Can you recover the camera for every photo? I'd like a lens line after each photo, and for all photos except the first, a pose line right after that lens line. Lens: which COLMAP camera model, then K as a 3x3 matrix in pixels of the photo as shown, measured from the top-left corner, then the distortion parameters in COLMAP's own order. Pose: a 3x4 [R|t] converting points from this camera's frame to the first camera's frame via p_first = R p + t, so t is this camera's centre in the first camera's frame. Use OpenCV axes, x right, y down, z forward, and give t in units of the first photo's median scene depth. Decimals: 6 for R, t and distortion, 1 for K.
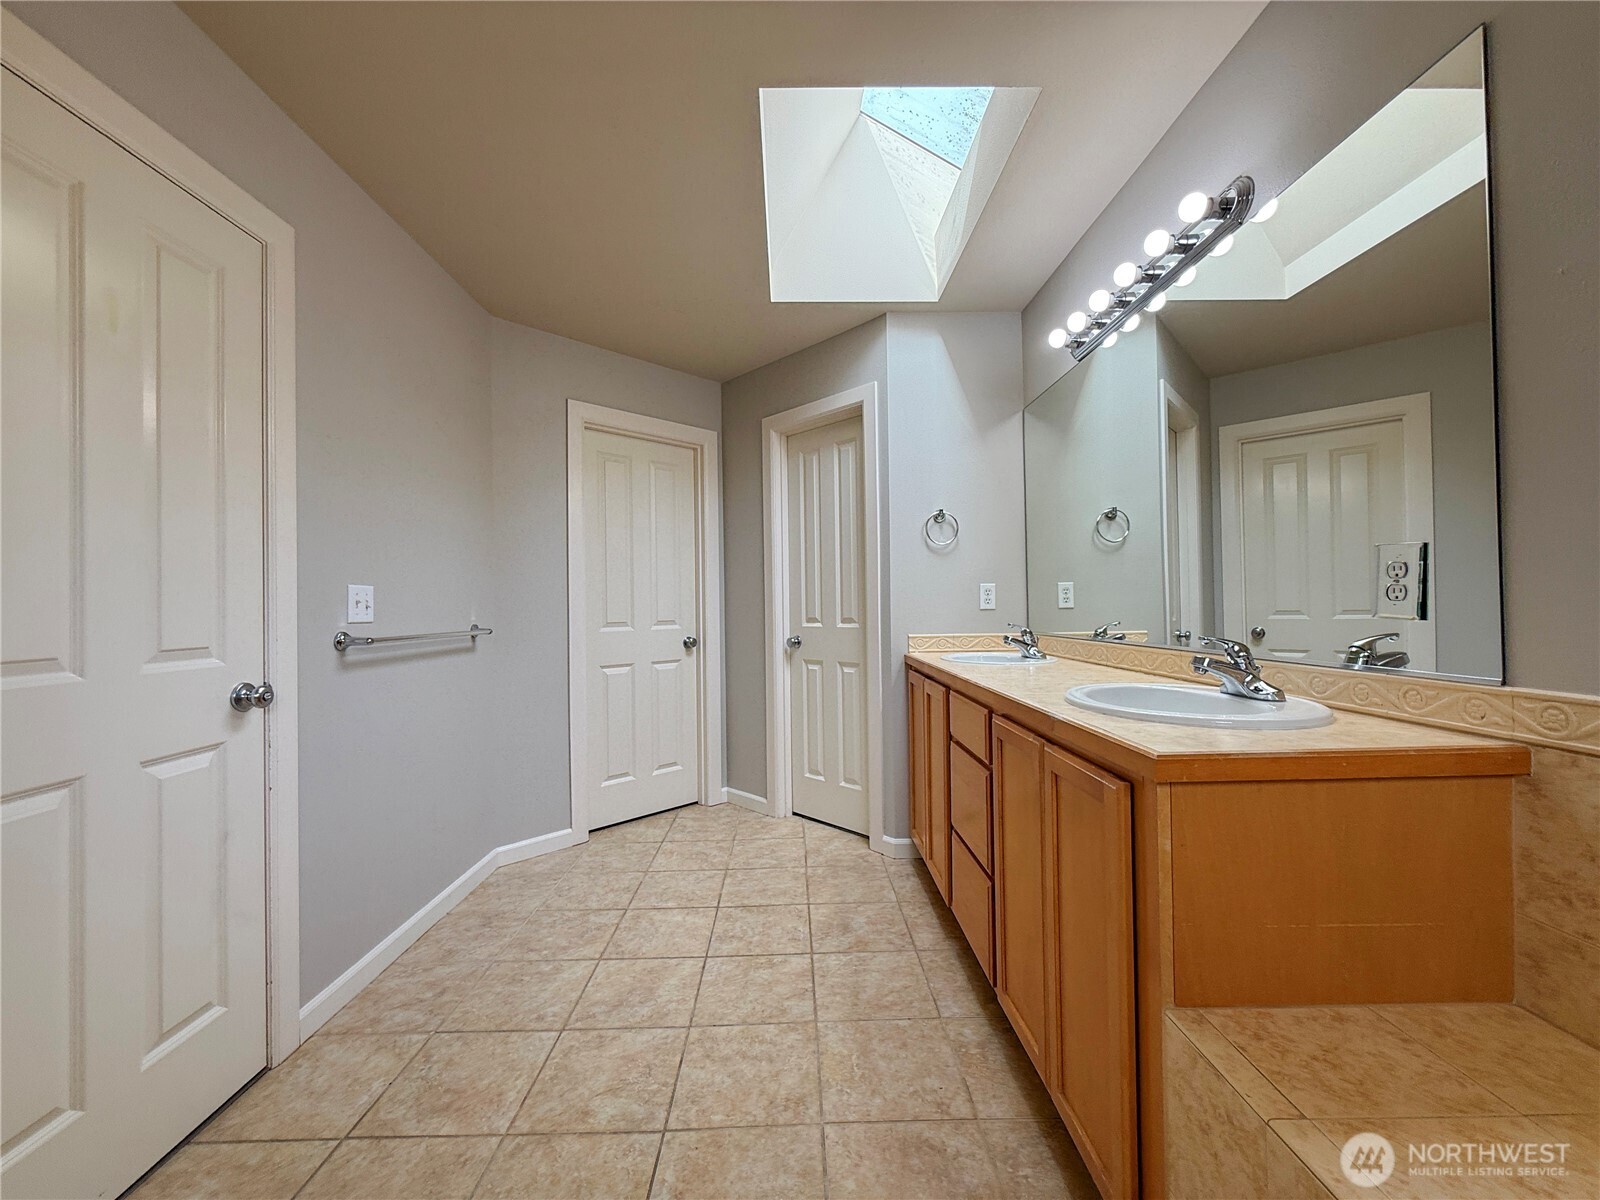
lens RADIAL K [[639.0, 0, 801.9], [0, 639.0, 598.4], [0, 0, 1]] dist [-0.001007, 0.000568]
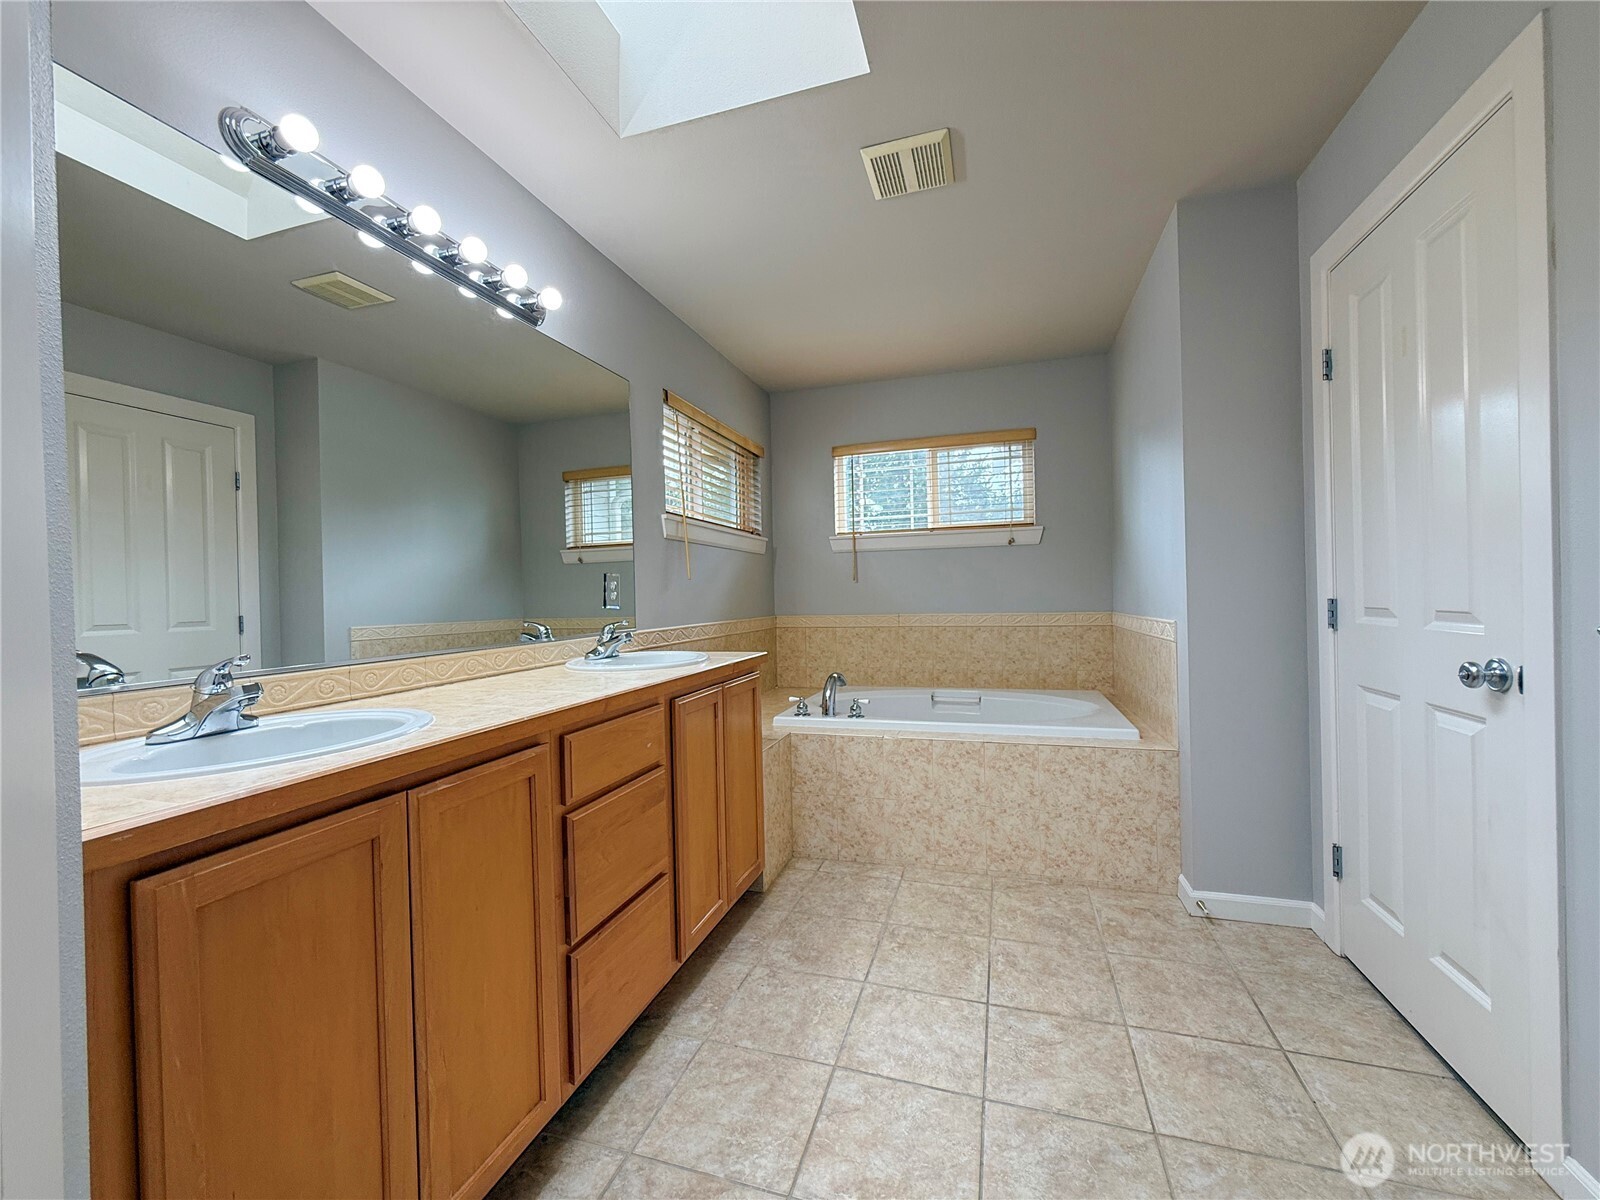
lens RADIAL K [[639.0, 0, 805.2], [0, 639.0, 608.1], [0, 0, 1]] dist [-0.001007, 0.000568]
pose [[-0.949148, 0.029128, 0.313480, -0.156957], [0.032365, 0.999463, 0.005127, 0.018494], [-0.313162, 0.015012, -0.949581, 1.237316]]
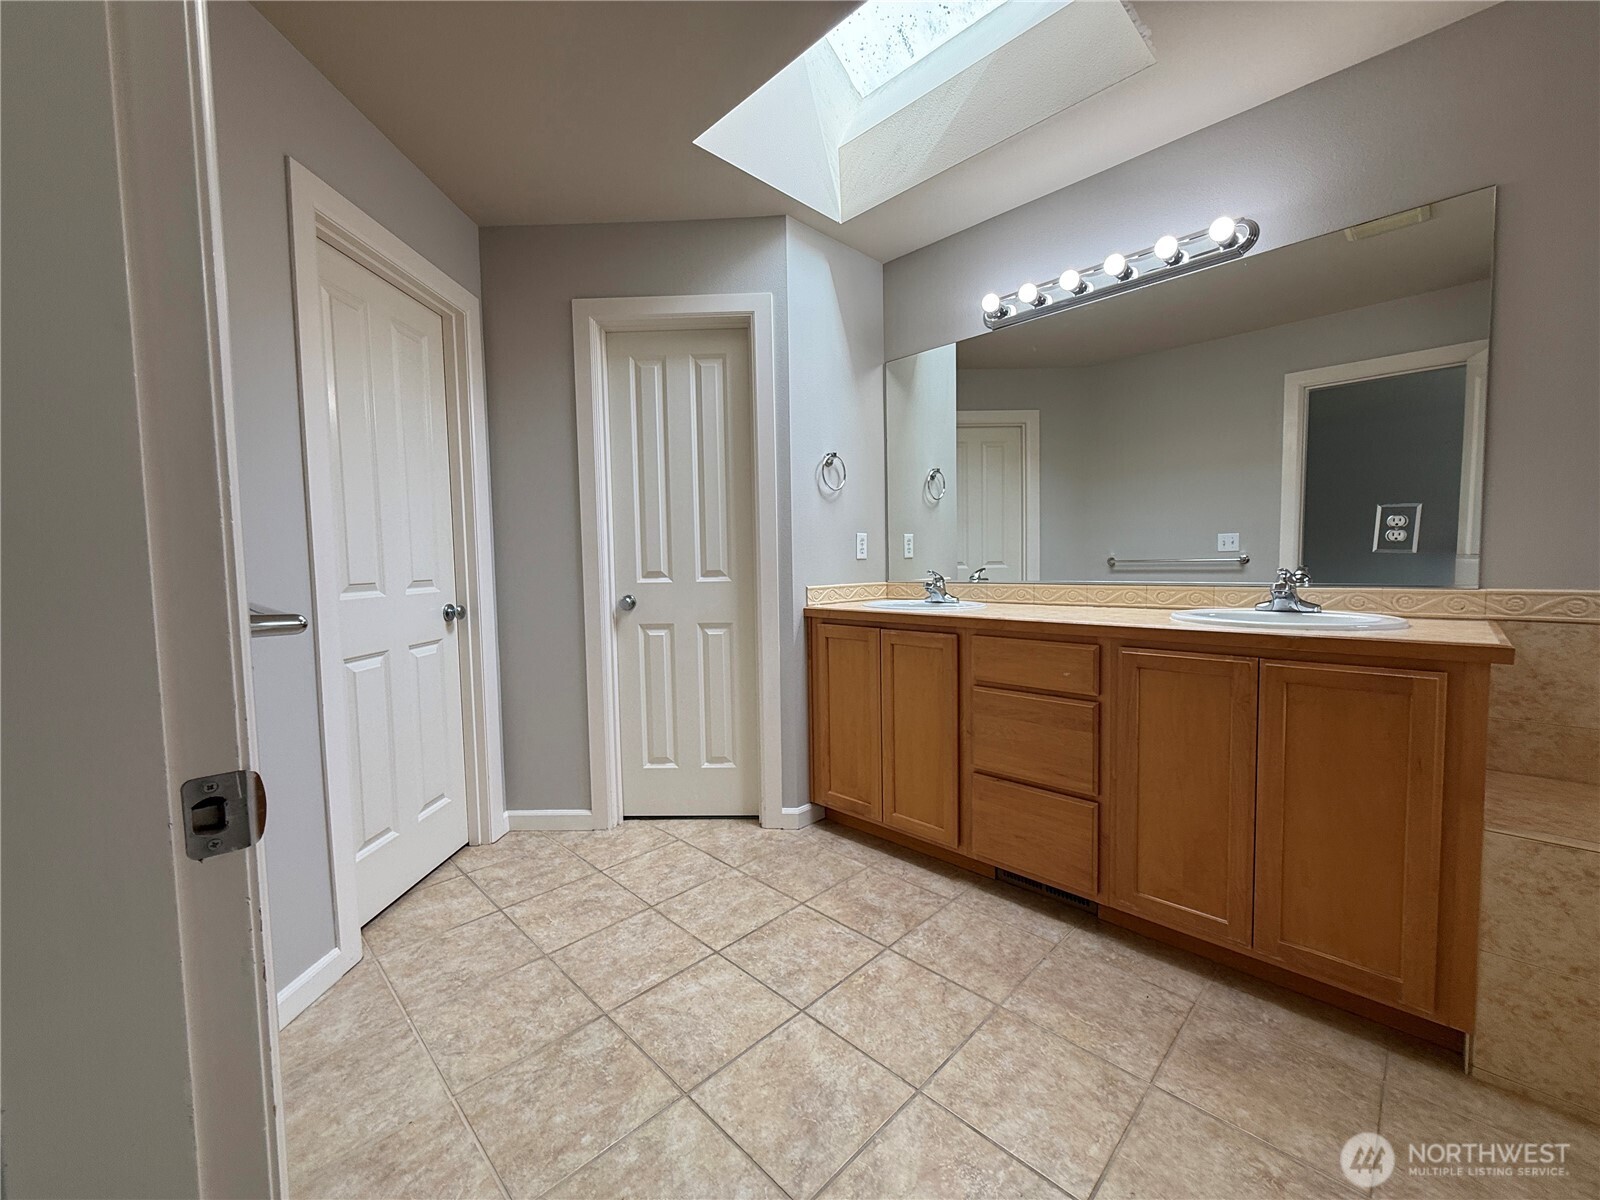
lens RADIAL K [[639.0, 0, 801.5], [0, 639.0, 597.5], [0, 0, 1]] dist [-0.001007, 0.000568]
pose [[0.721427, -0.040185, 0.691324, -0.527416], [0.000975, 0.998373, 0.057016, 0.022310], [-0.692490, -0.040459, 0.720292, 0.380863]]
